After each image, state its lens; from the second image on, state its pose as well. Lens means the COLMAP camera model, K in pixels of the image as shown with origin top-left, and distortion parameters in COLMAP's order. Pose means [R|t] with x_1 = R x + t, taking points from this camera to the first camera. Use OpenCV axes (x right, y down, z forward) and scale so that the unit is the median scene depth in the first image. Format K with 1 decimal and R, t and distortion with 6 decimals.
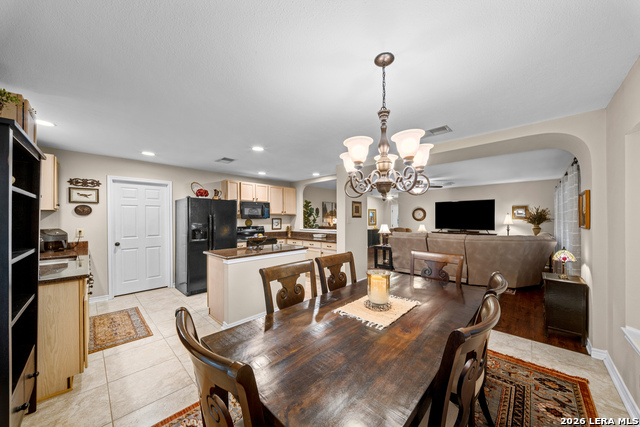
lens RADIAL K [[221.9, 0, 318.8], [0, 221.9, 214.0], [0, 0, 1]] dist [-0.001282, -0.000269]
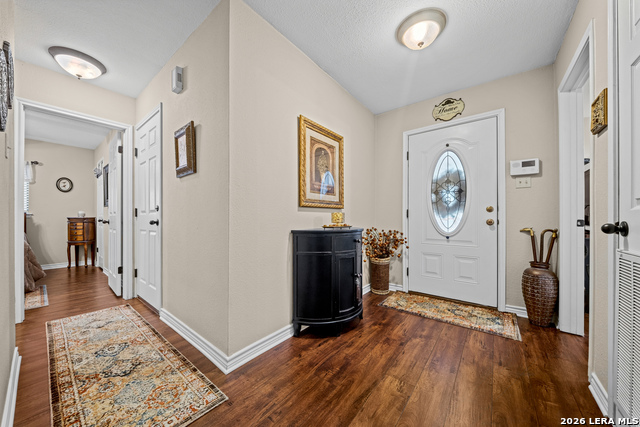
lens RADIAL K [[228.6, 0, 309.6], [0, 228.6, 217.1], [0, 0, 1]] dist [-0.000753, -0.000190]
pose [[0.996968, 0.001363, 0.077802, 0.379052], [-0.003475, 0.999629, 0.027007, 0.092472], [-0.077736, -0.027195, 0.996603, 1.401044]]
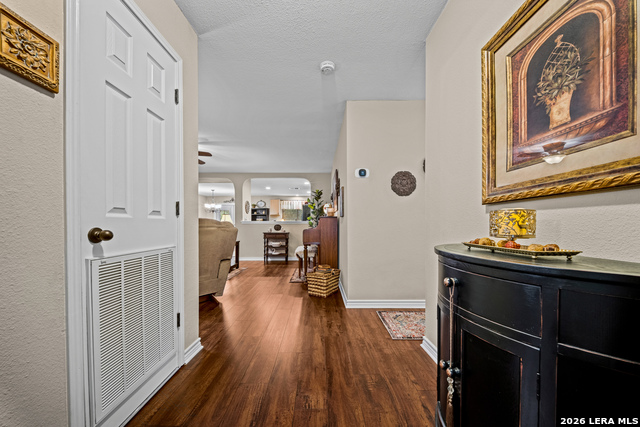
lens RADIAL K [[222.8, 0, 329.4], [0, 222.8, 226.9], [0, 0, 1]] dist [-0.000552, -0.000057]
pose [[-0.678476, 0.009555, -0.734560, 0.613295], [0.022791, 0.999708, -0.008047, 0.103316], [0.734269, -0.022201, -0.678496, 1.757902]]
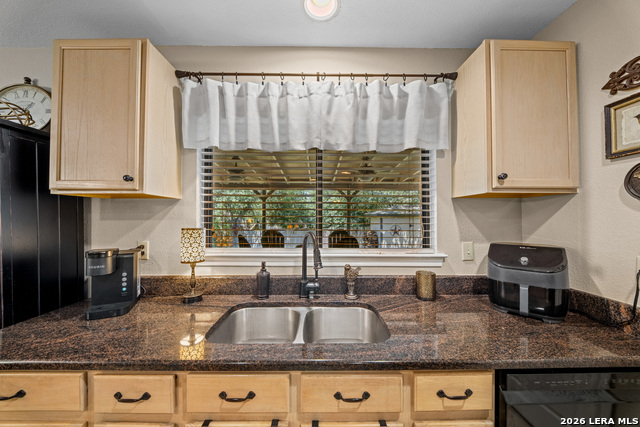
lens RADIAL K [[228.0, 0, 320.0], [0, 228.0, 213.5], [0, 0, 1]] dist [-0.000031, -0.000299]
pose [[-0.705080, -0.007835, -0.709085, -0.367386], [0.019058, 0.999368, -0.029992, 0.010607], [0.708872, -0.034660, -0.704485, 0.520052]]
